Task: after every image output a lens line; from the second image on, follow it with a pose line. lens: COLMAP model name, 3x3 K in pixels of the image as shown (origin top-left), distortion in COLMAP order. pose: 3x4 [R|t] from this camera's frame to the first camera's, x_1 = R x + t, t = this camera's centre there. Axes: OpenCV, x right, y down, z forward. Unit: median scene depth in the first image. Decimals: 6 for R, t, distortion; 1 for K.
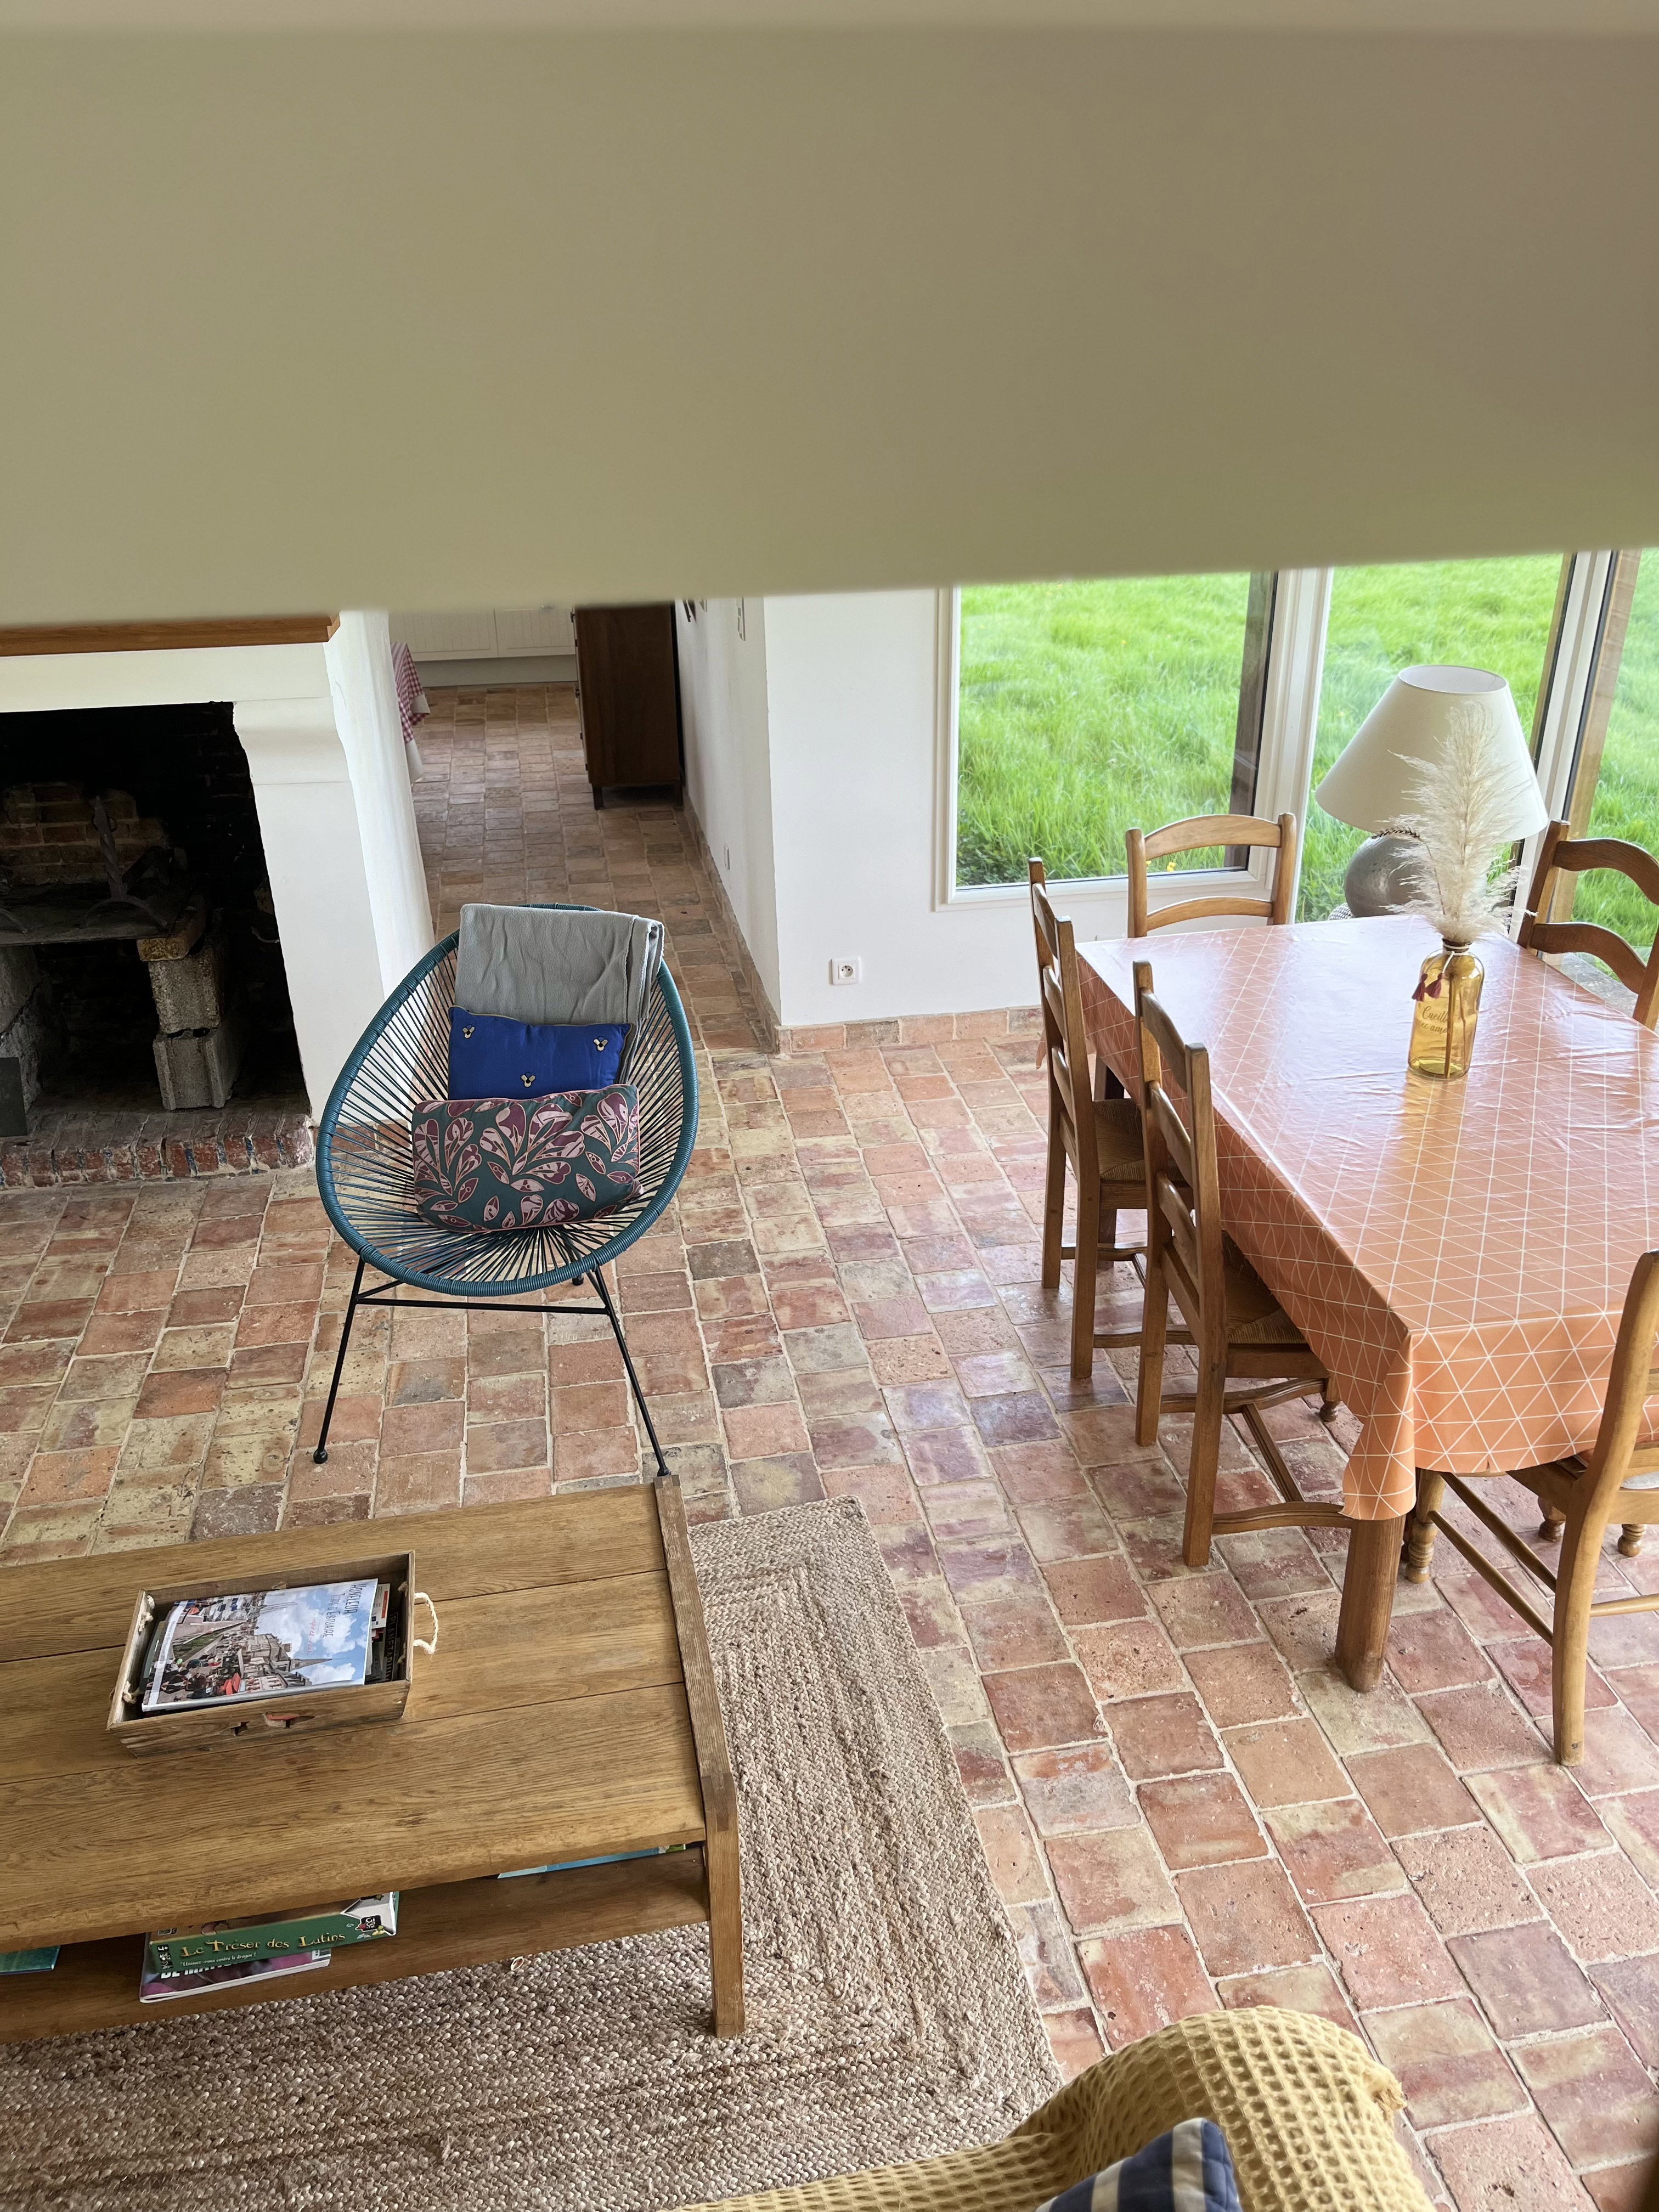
lens RADIAL K [[1671.3, 0, 833.0], [0, 1671.3, 1102.9], [0, 0, 1]] dist [0.060904, -0.087819]
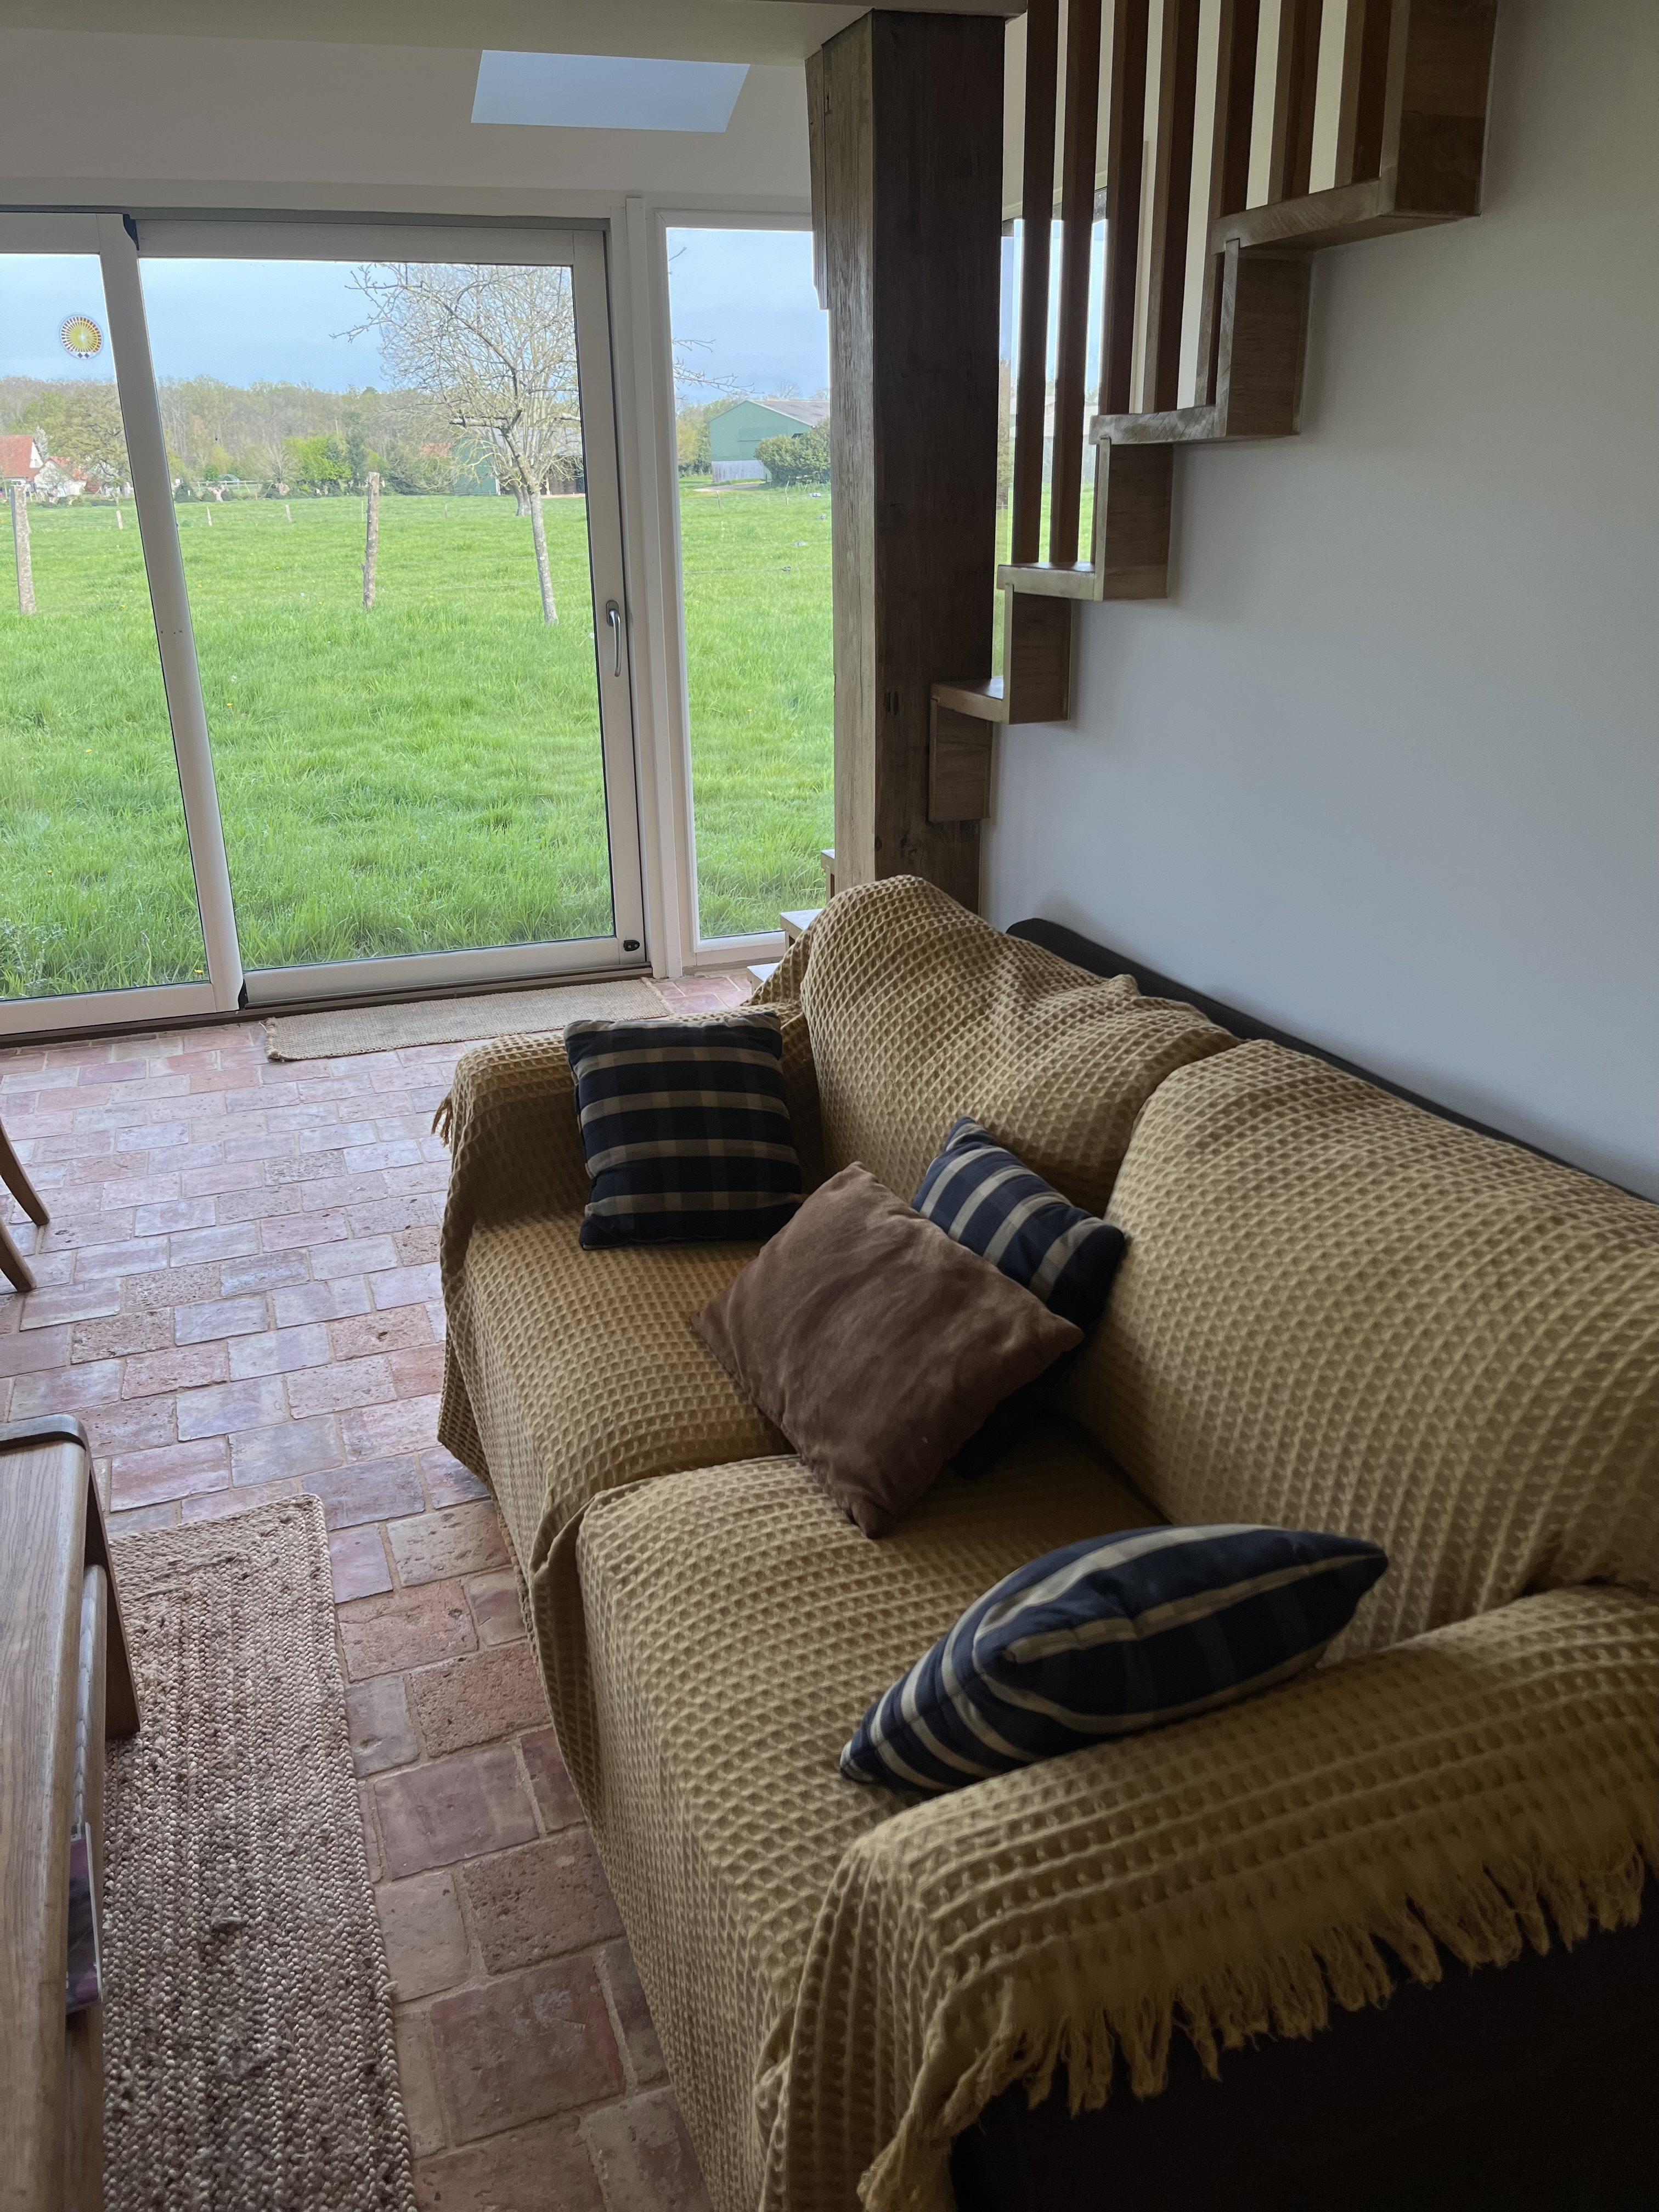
lens RADIAL K [[1671.3, 0, 819.5], [0, 1671.3, 1110.7], [0, 0, 1]] dist [0.060904, -0.087819]
pose [[-0.171171, -0.332658, 0.927383, -0.586004], [0.453312, 0.809135, 0.373911, 0.075566], [-0.874762, 0.484396, 0.012297, 0.347167]]
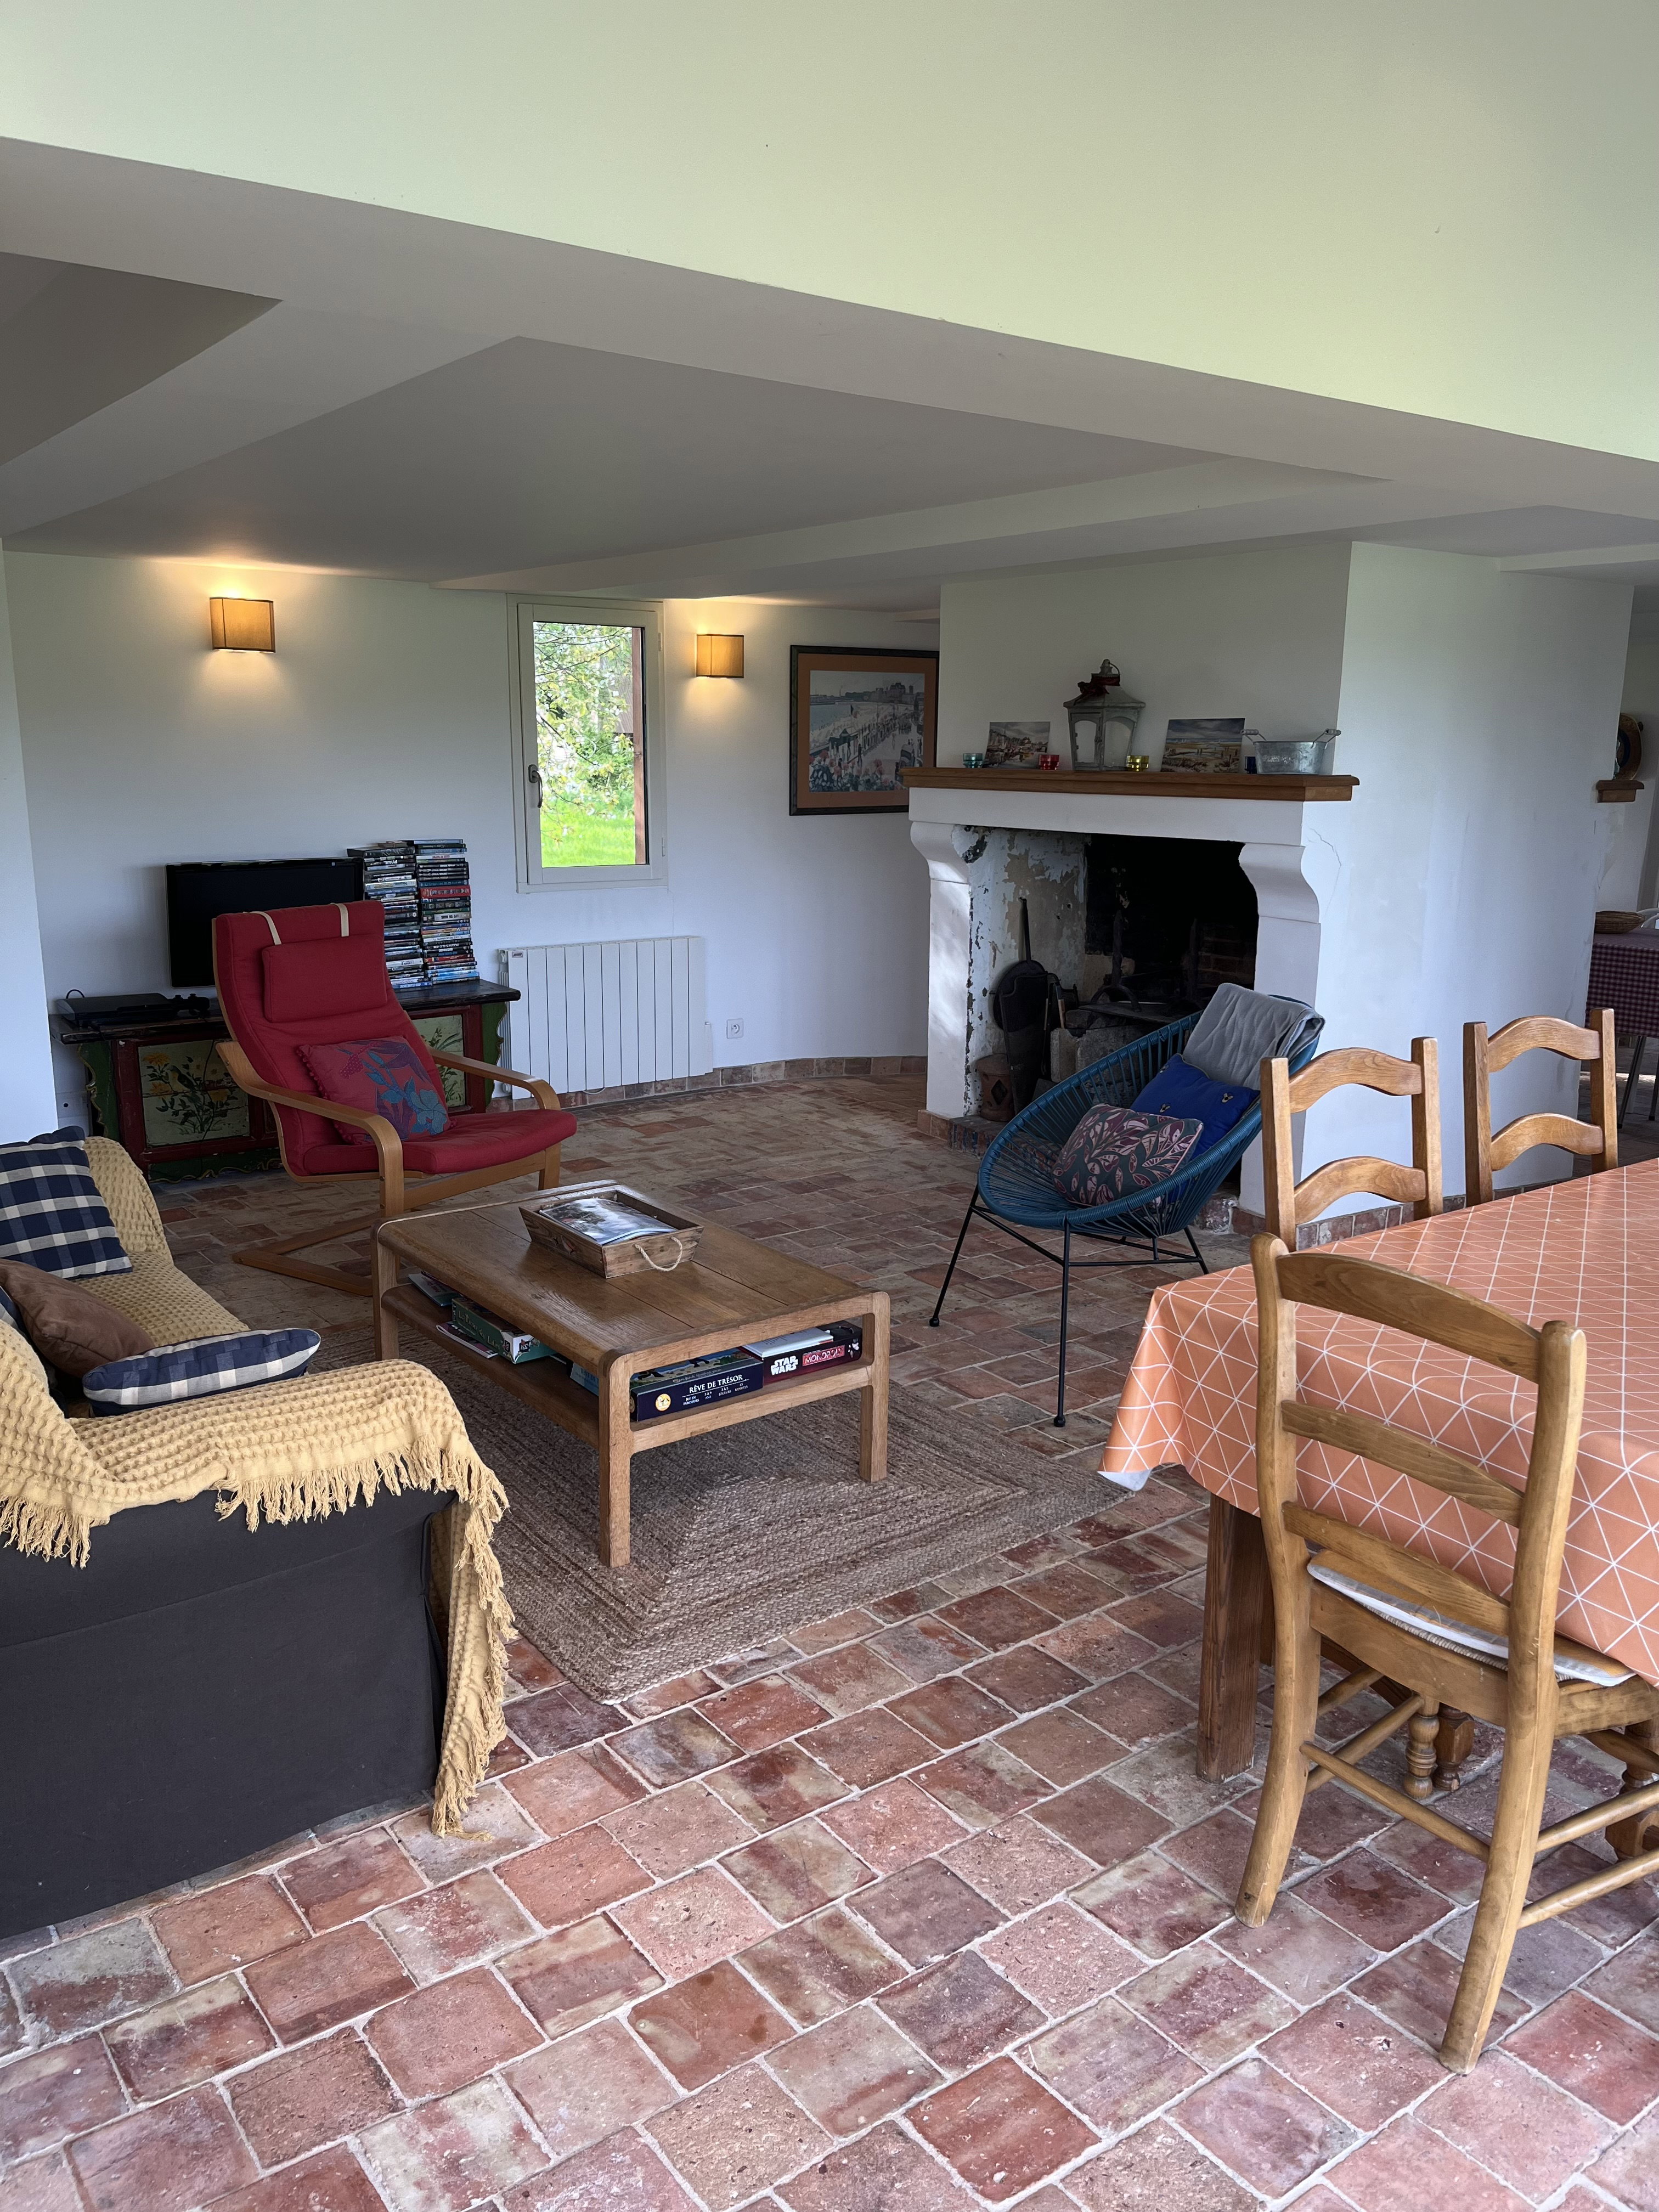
lens RADIAL K [[1671.3, 0, 828.5], [0, 1671.3, 1099.1], [0, 0, 1]] dist [0.060904, -0.087819]
pose [[0.447414, 0.204839, -0.870552, 0.795213], [-0.408103, 0.912922, 0.005067, 0.076751], [0.795784, 0.353008, 0.492050, 0.217938]]
